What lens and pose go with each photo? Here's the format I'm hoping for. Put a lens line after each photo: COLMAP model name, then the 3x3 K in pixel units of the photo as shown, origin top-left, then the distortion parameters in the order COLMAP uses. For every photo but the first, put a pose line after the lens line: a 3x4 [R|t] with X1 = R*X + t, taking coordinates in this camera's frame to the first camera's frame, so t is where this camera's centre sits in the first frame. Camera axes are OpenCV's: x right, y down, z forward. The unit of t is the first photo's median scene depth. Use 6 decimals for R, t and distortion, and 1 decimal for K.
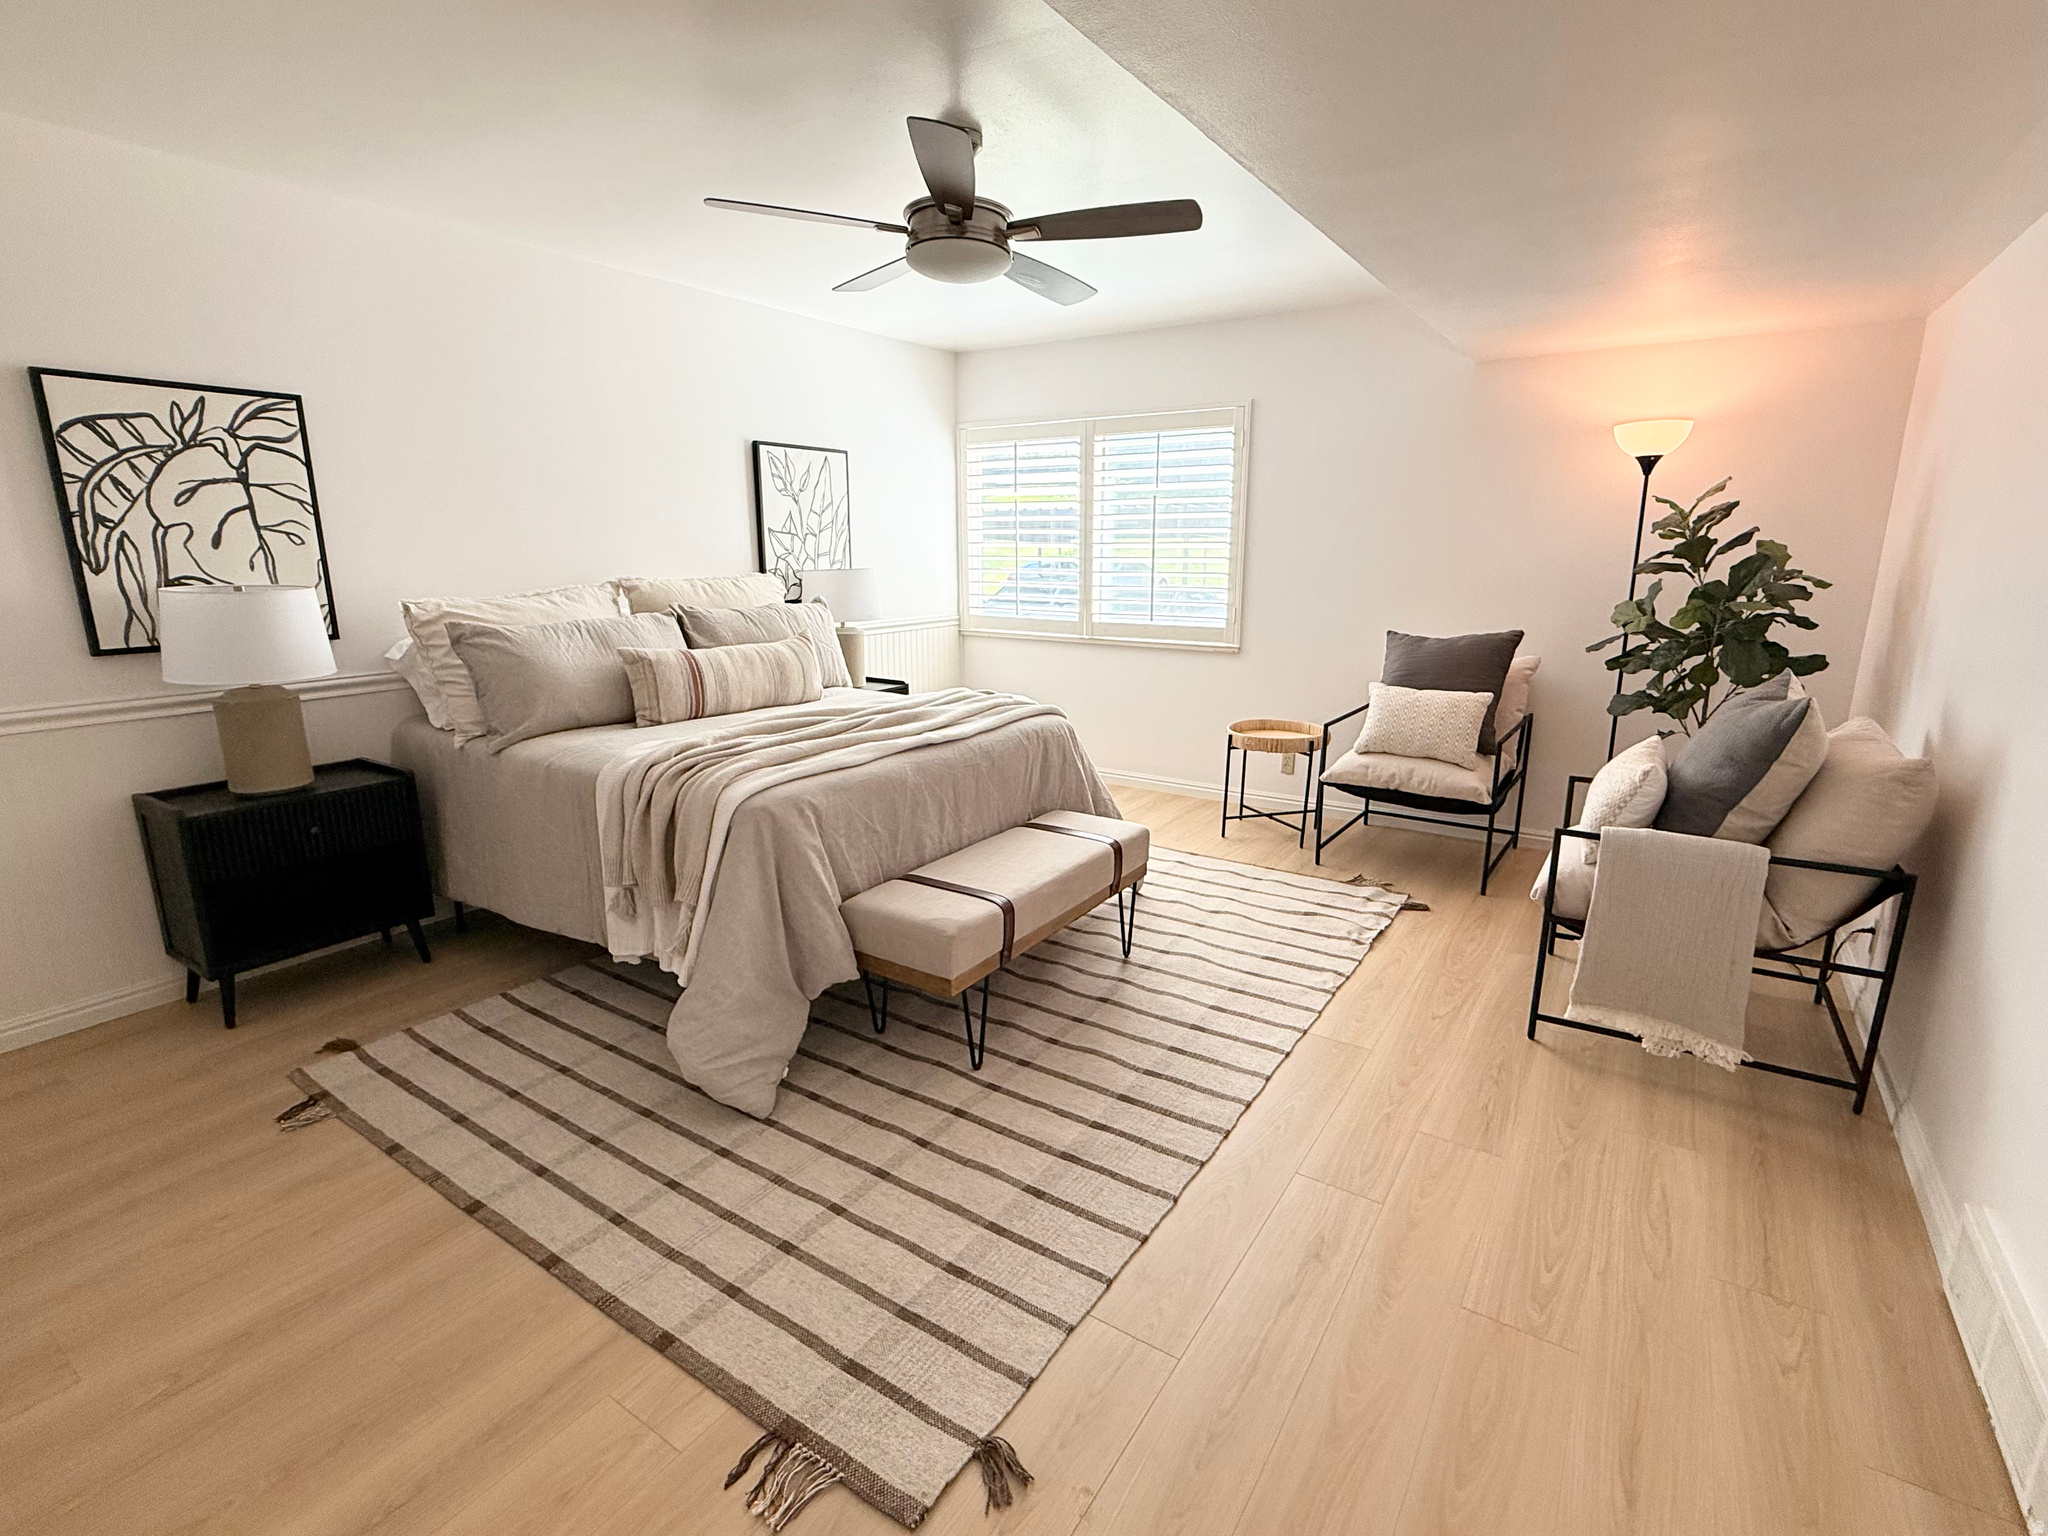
lens RADIAL K [[963.1, 0, 1021.5], [0, 963.1, 768.9], [0, 0, 1]] dist [0.000306, 0.000298]
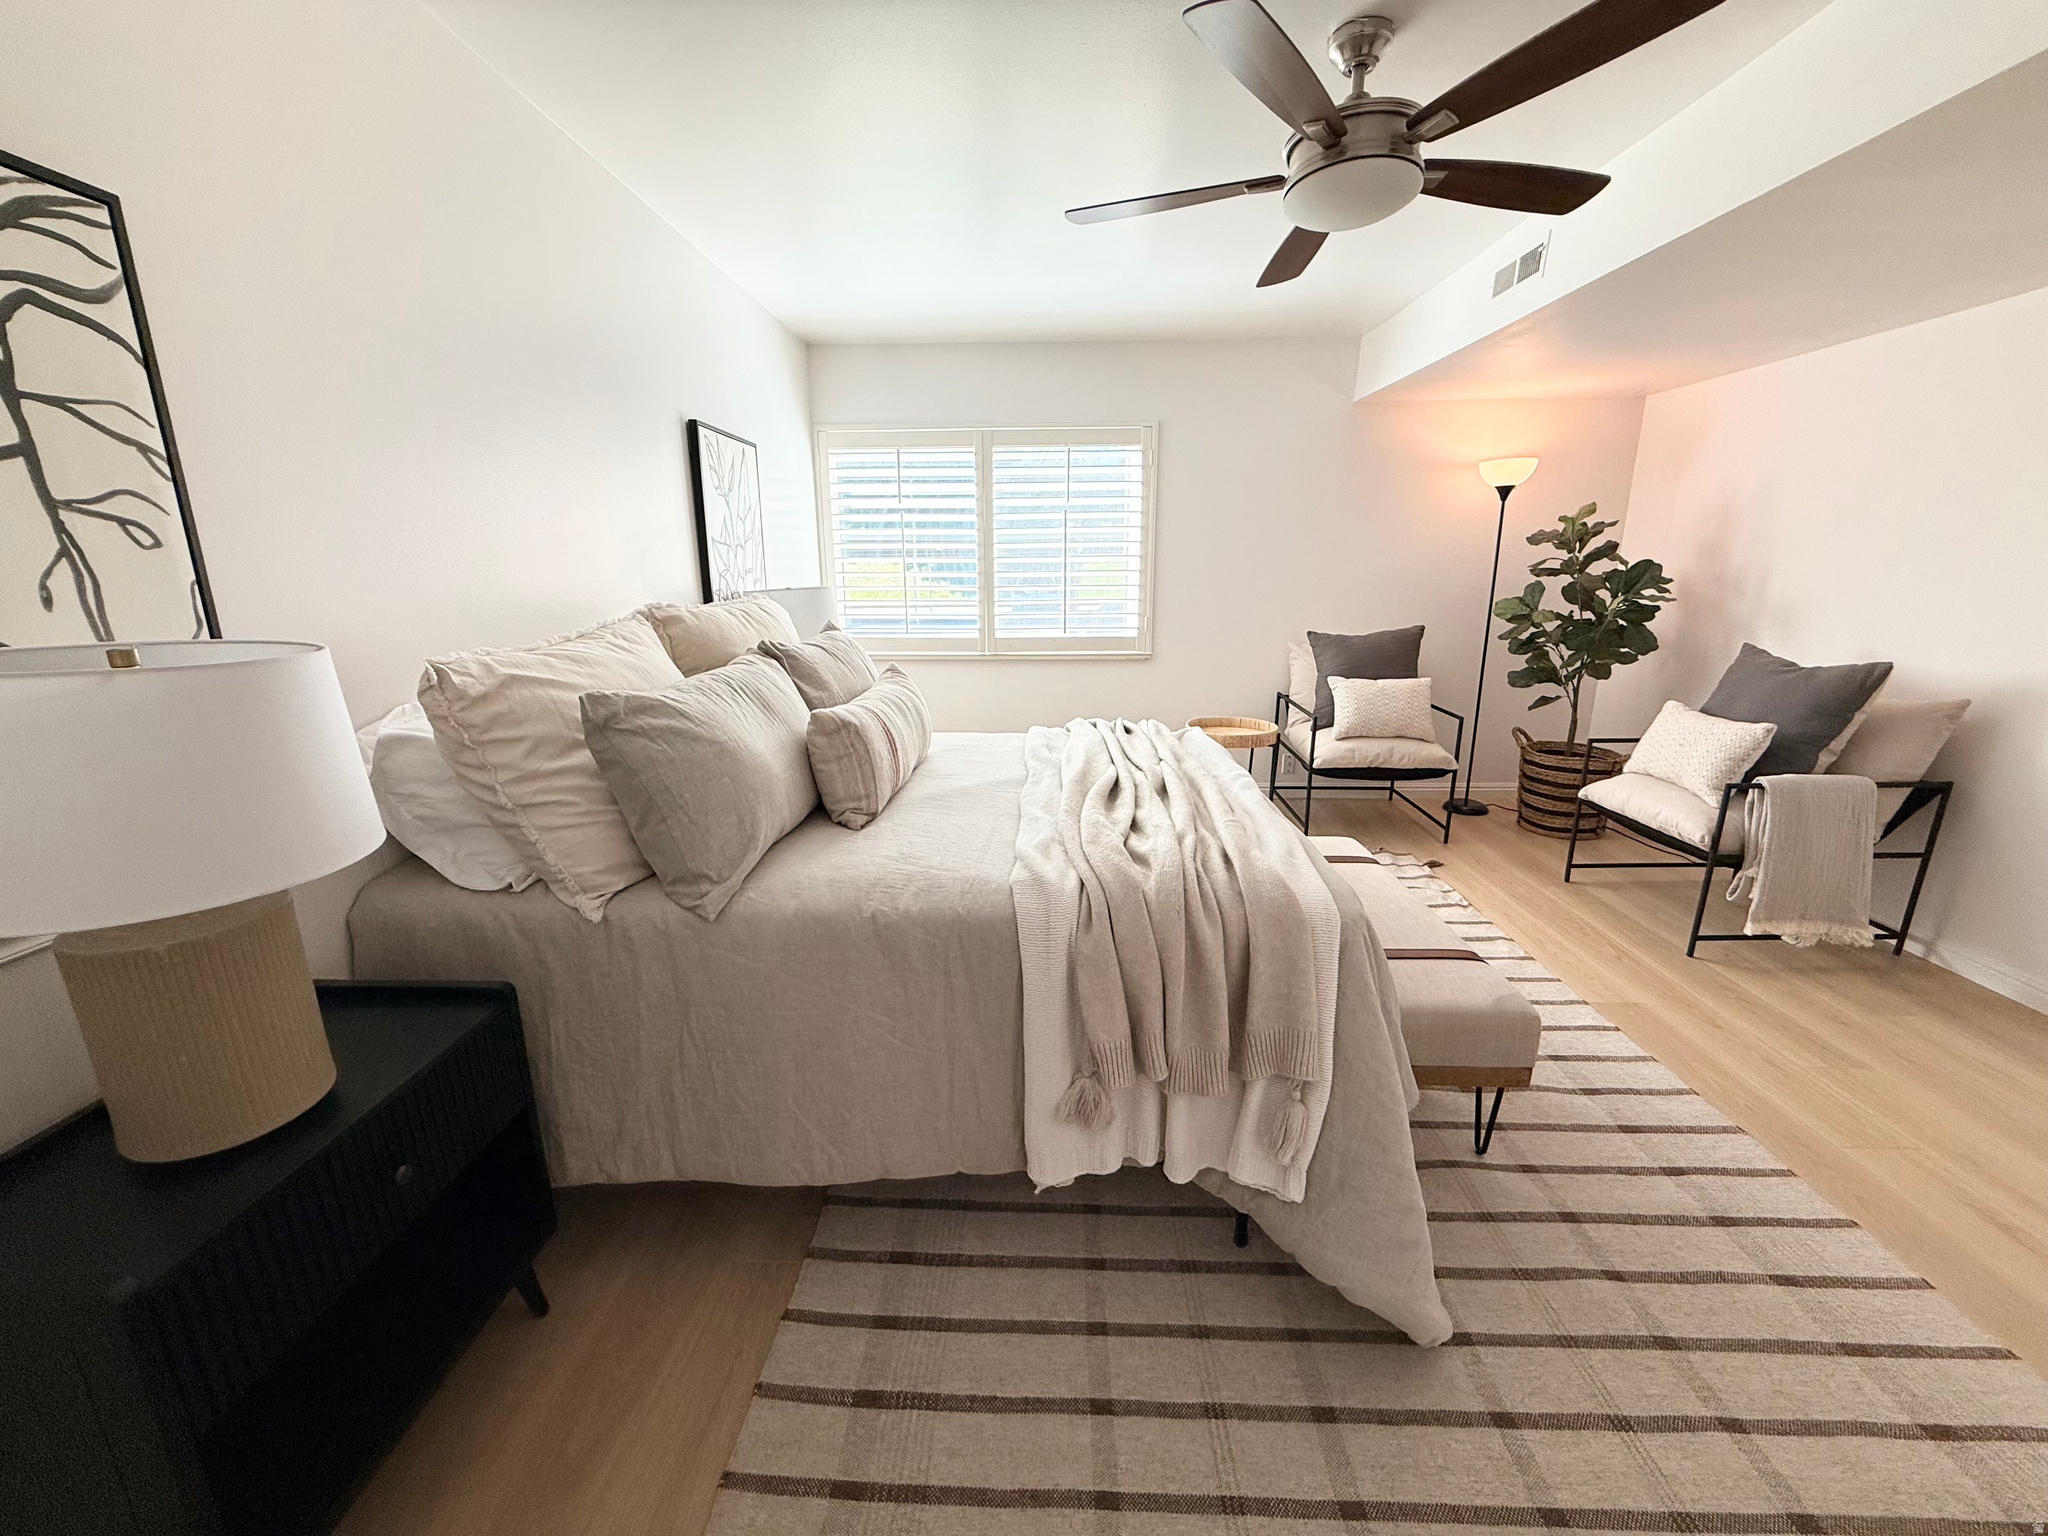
lens RADIAL K [[817.6, 0, 1030.0], [0, 817.6, 765.9], [0, 0, 1]] dist [0.004373, -0.000199]
pose [[0.850493, -0.131549, 0.509270, -0.615109], [0.125926, 0.990987, 0.045681, -0.101691], [-0.510690, 0.025279, 0.859393, 0.479797]]
